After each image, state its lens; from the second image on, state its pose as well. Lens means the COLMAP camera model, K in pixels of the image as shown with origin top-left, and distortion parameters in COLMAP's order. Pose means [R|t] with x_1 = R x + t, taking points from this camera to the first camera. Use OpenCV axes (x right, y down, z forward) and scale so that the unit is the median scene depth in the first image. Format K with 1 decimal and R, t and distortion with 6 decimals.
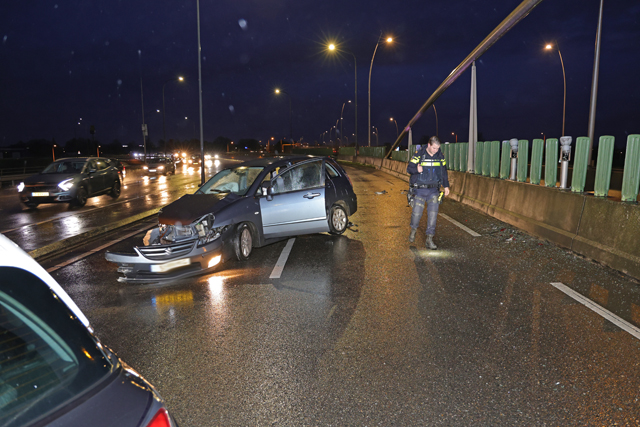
lens RADIAL K [[454.8, 0, 320.4], [0, 454.8, 214.4], [0, 0, 1]] dist [-0.001983, -0.000019]
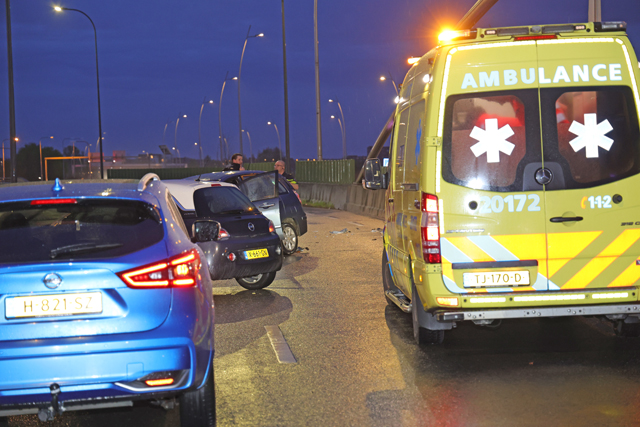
lens RADIAL K [[1639.2, 0, 320.1], [0, 1639.2, 213.5], [0, 0, 1]] dist [0.006536, 0.000000]
pose [[0.994253, -0.020644, 0.105050, -0.239998], [0.032688, 0.992913, -0.114262, 0.337014], [-0.101947, 0.117039, 0.987881, -2.261229]]
